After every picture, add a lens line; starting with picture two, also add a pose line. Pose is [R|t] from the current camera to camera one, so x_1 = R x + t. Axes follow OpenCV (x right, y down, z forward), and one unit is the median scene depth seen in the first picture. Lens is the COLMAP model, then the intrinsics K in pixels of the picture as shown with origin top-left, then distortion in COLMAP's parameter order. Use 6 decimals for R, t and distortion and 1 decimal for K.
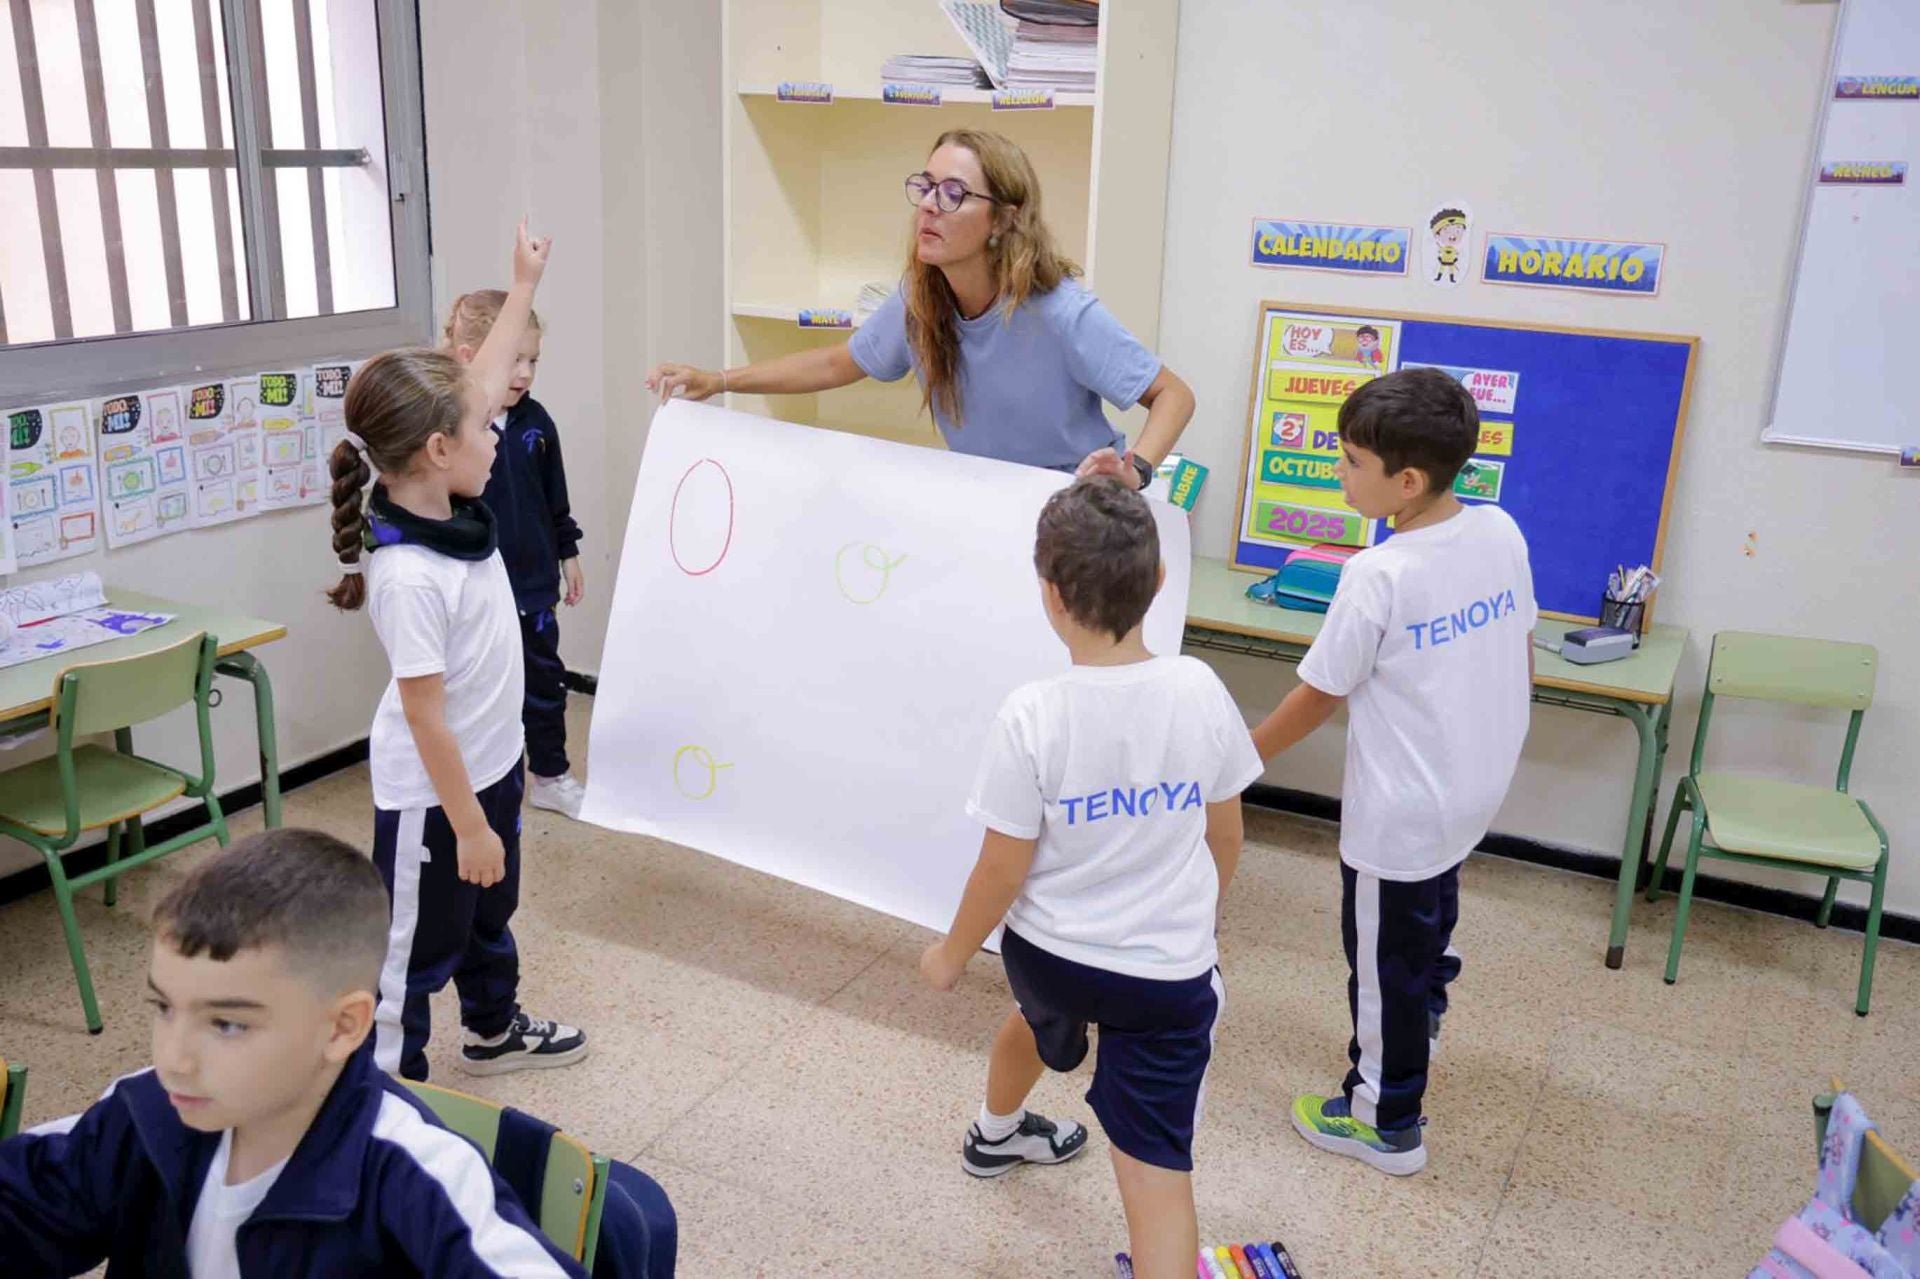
lens RADIAL K [[1759.3, 0, 966.3], [0, 1759.3, 640.5], [0, 0, 1]] dist [-0.047276, 0.181932]
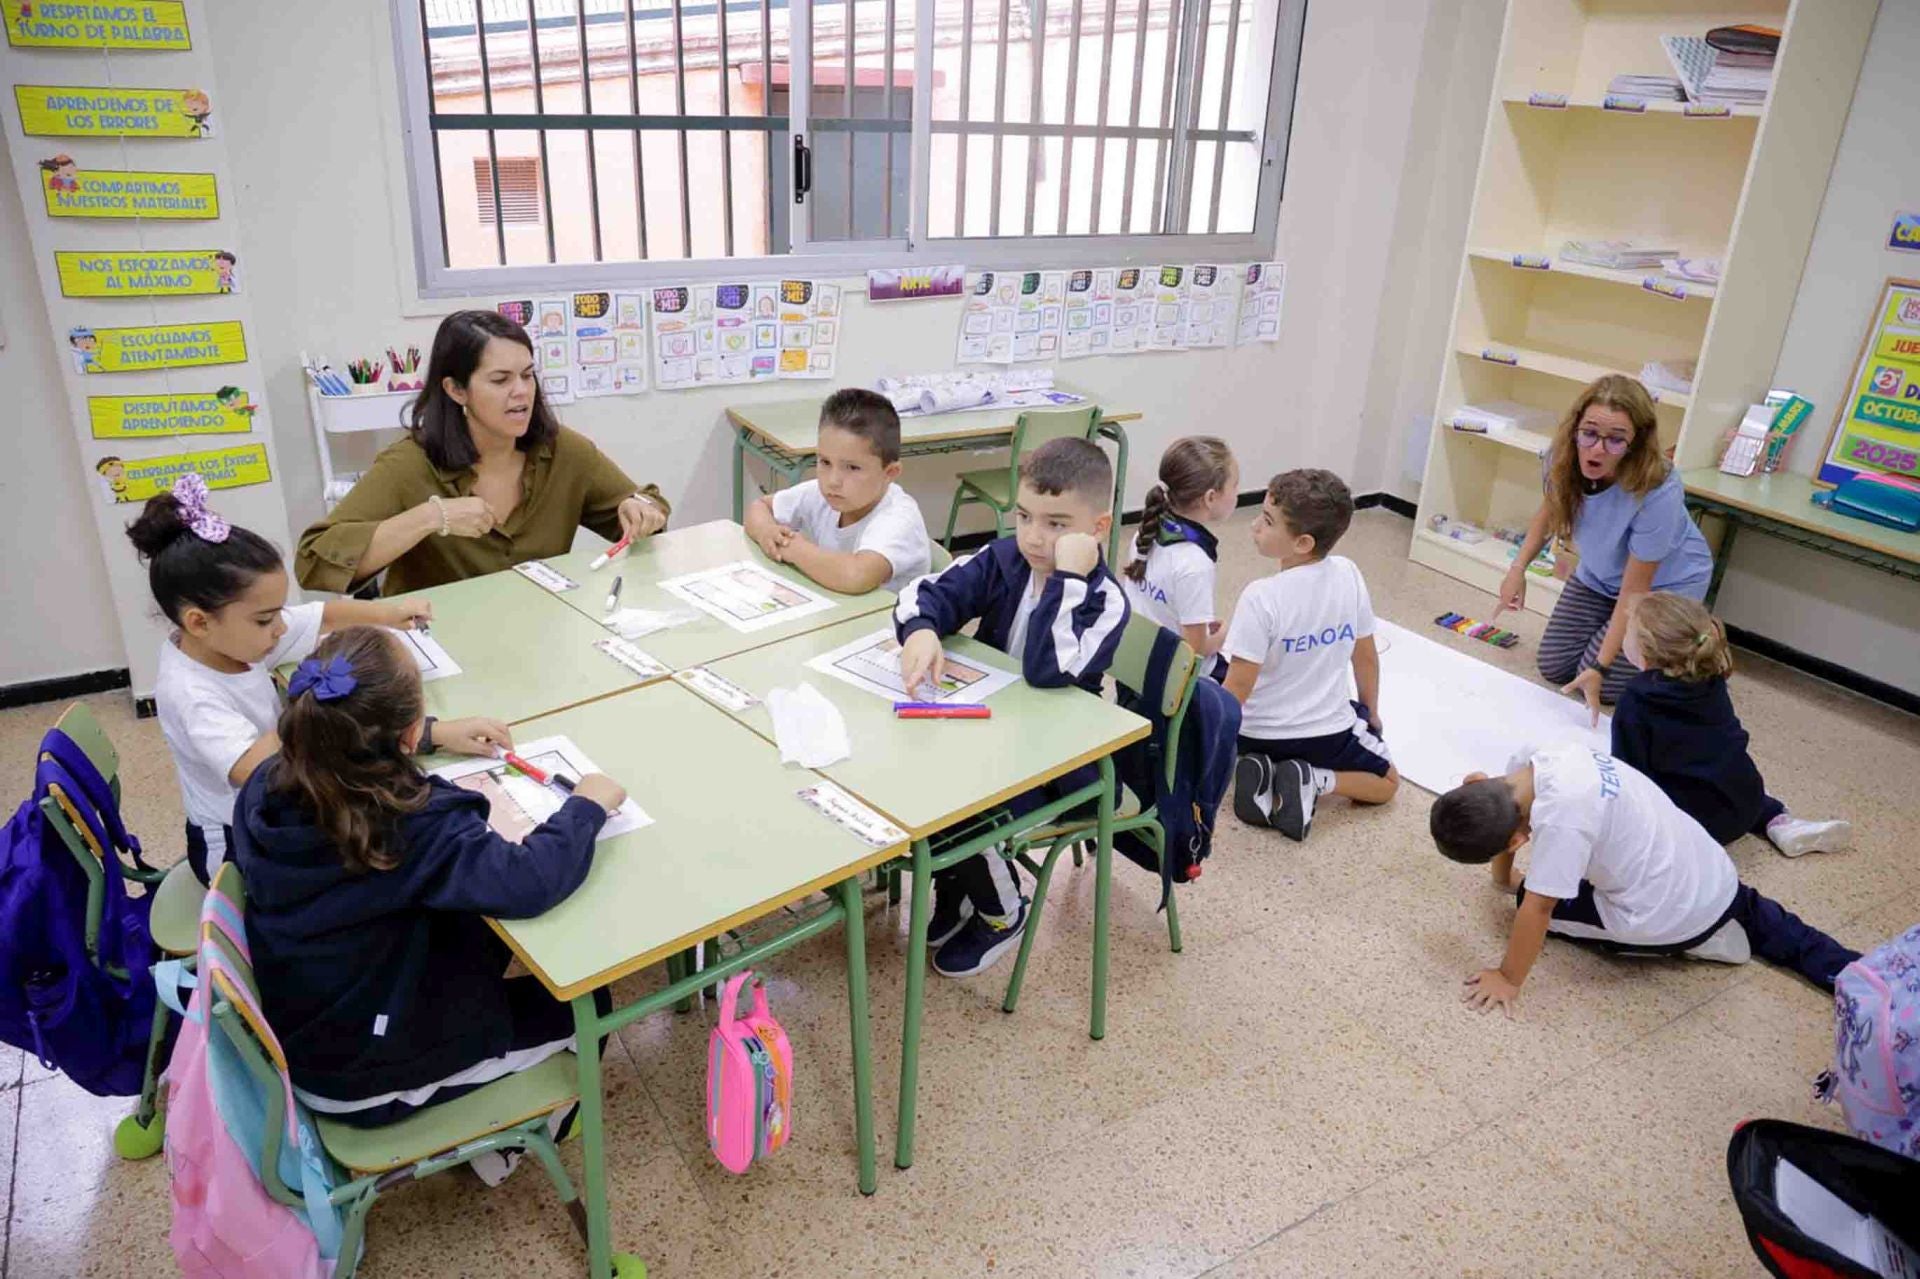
lens RADIAL K [[1309.3, 0, 966.7], [0, 1309.3, 646.7], [0, 0, 1]] dist [-0.093465, 0.061317]
pose [[0.843589, 0.219123, -0.490248, 0.118486], [-0.169460, 0.974936, 0.144163, 0.052551], [0.509549, -0.038537, 0.859578, -0.152724]]
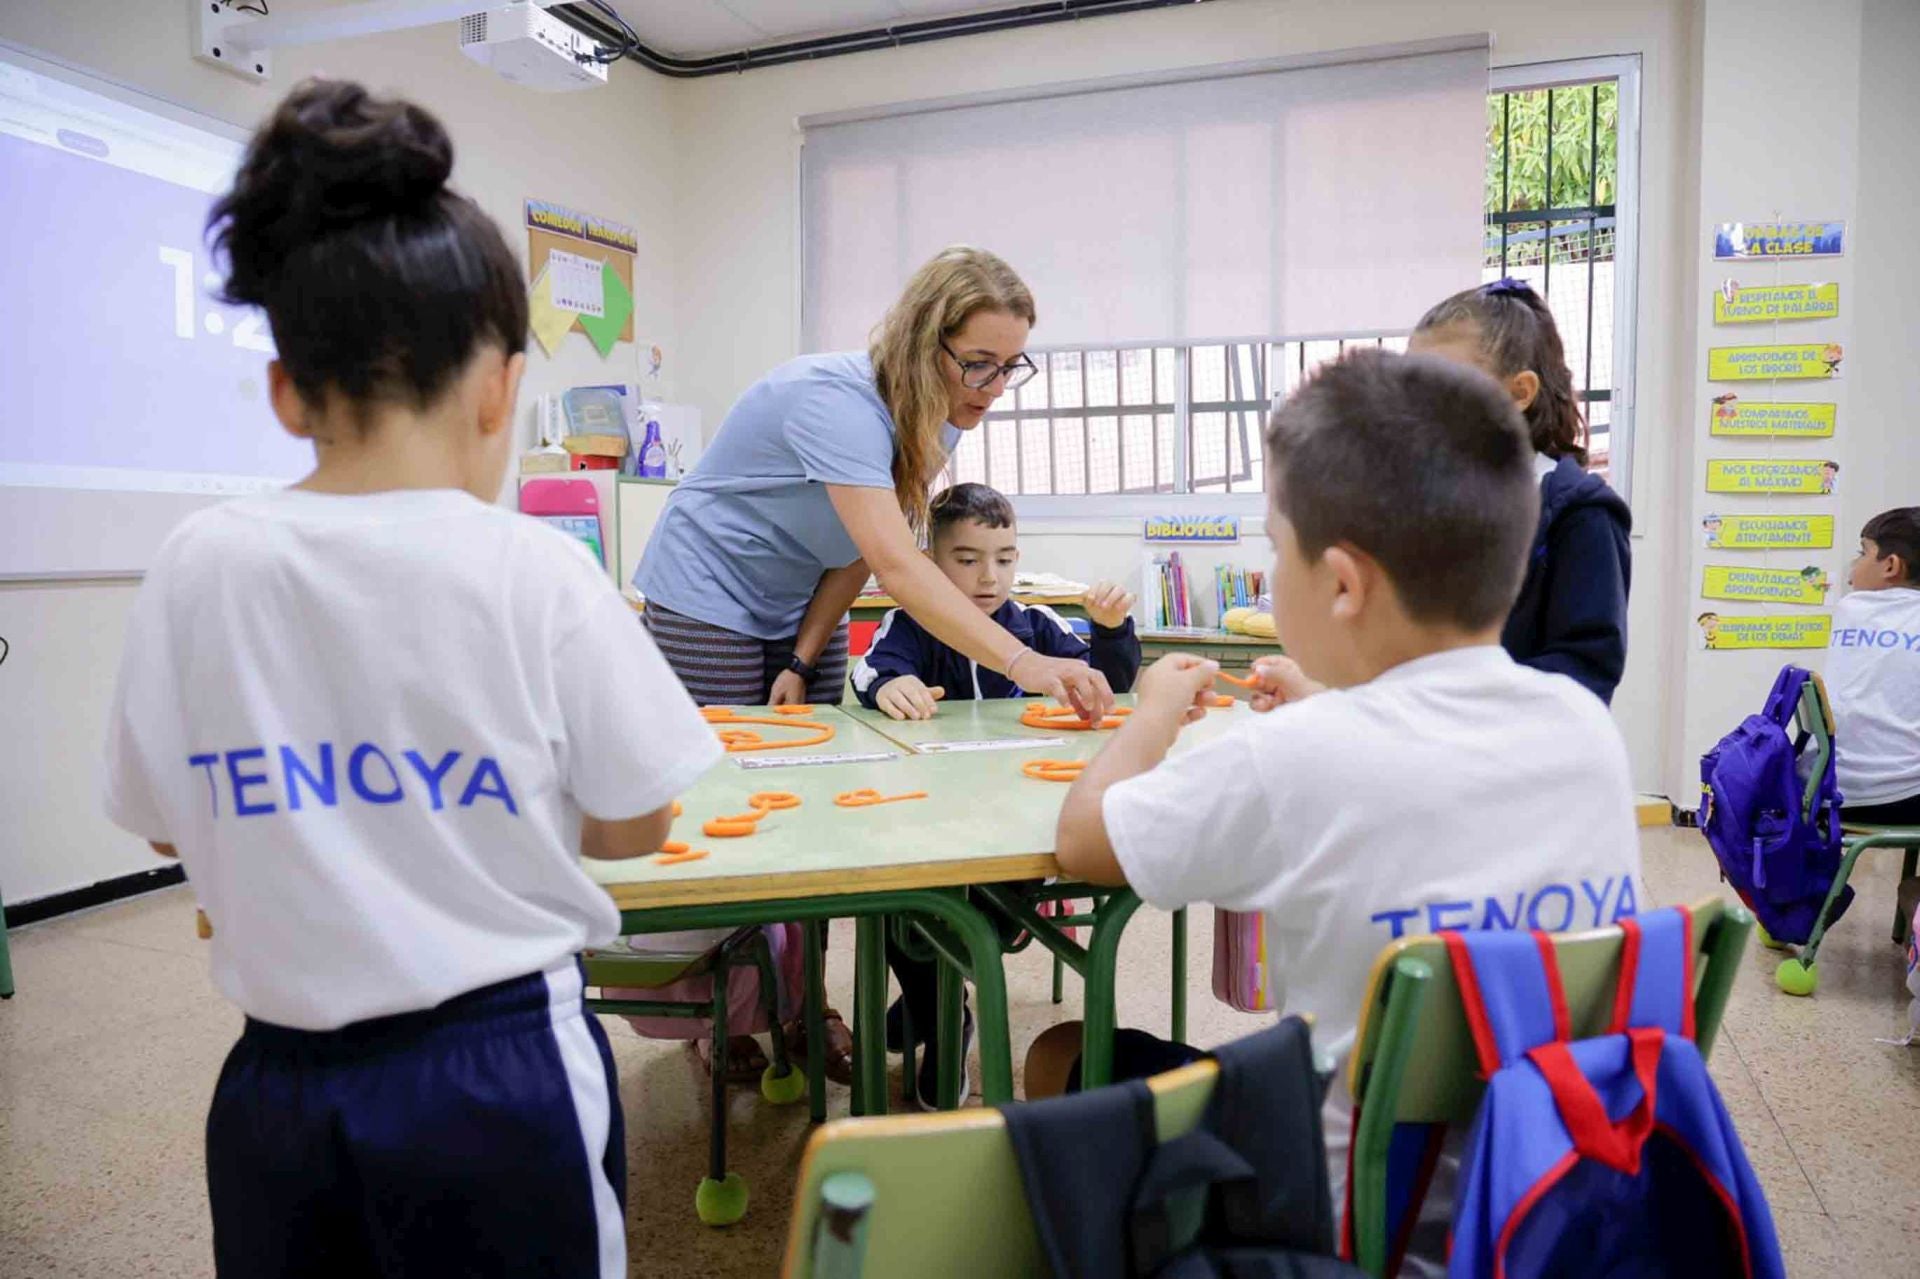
lens RADIAL K [[1308.2, 0, 969.0], [0, 1308.2, 647.4], [0, 0, 1]] dist [-0.099450, 0.072513]
pose [[0.094614, 0.040345, -0.994696, 0.236340], [-0.282148, 0.959295, 0.012072, 0.330054], [0.954694, 0.279510, 0.102146, -0.419439]]
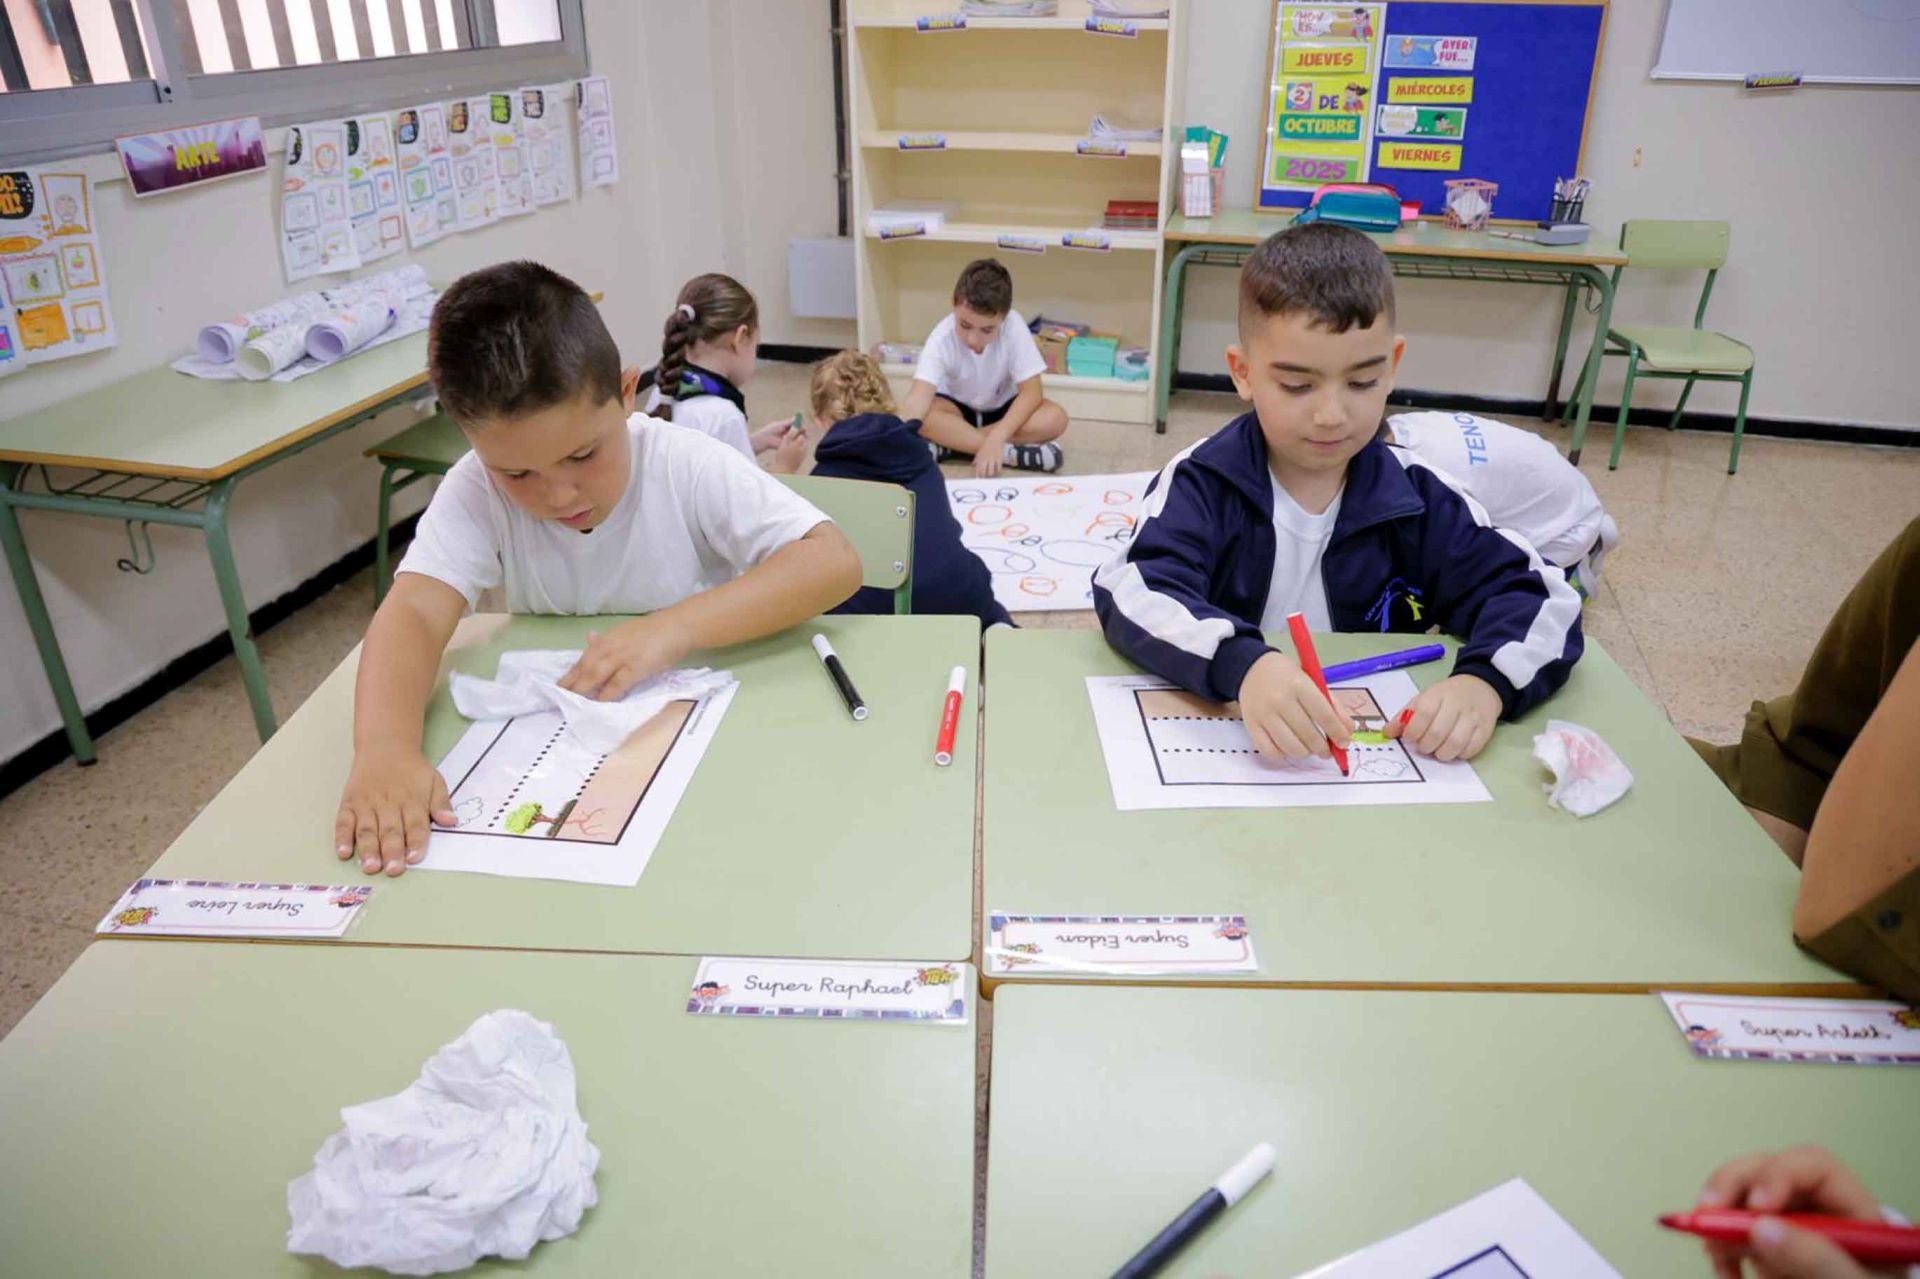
lens RADIAL K [[1309.3, 0, 966.7], [0, 1309.3, 646.7], [0, 0, 1]] dist [-0.093465, 0.061317]
pose [[0.974695, -0.134799, 0.178324, -0.299473], [0.098402, 0.975010, 0.199180, 0.068527], [-0.200717, -0.176592, 0.963602, 0.058142]]
